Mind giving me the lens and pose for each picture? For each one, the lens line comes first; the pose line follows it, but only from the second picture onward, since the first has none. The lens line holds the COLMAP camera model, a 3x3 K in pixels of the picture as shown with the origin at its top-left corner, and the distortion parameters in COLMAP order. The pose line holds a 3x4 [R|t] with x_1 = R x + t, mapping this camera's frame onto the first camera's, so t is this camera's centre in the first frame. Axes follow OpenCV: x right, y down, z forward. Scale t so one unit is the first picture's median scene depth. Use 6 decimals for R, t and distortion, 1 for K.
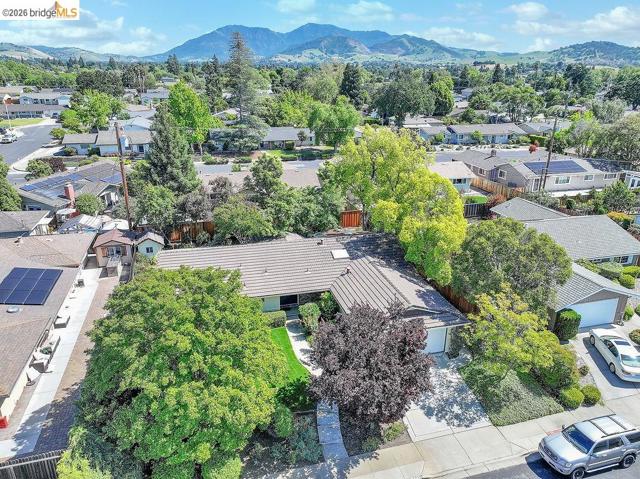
lens RADIAL K [[459.5, 0, 318.0], [0, 459.5, 229.3], [0, 0, 1]] dist [-0.000985, -0.001898]
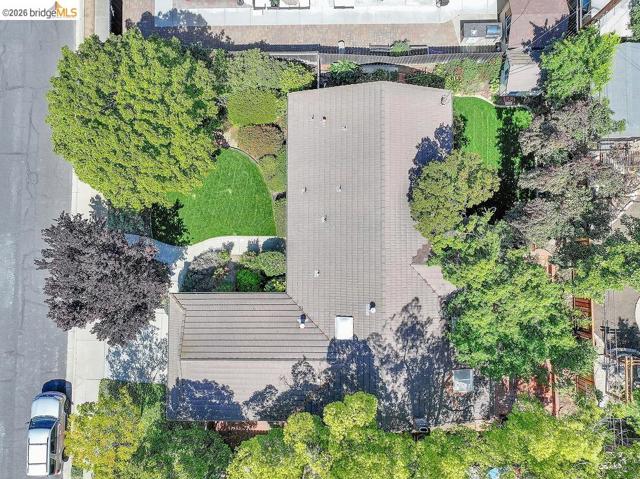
lens RADIAL K [[459.5, 0, 318.0], [0, 459.5, 229.3], [0, 0, 1]] dist [-0.000985, -0.001898]
pose [[-0.253875, 0.965547, -0.057159, -0.053233], [-0.307764, -0.024616, 0.951144, -0.681221], [0.916967, 0.259063, 0.303410, 0.810993]]
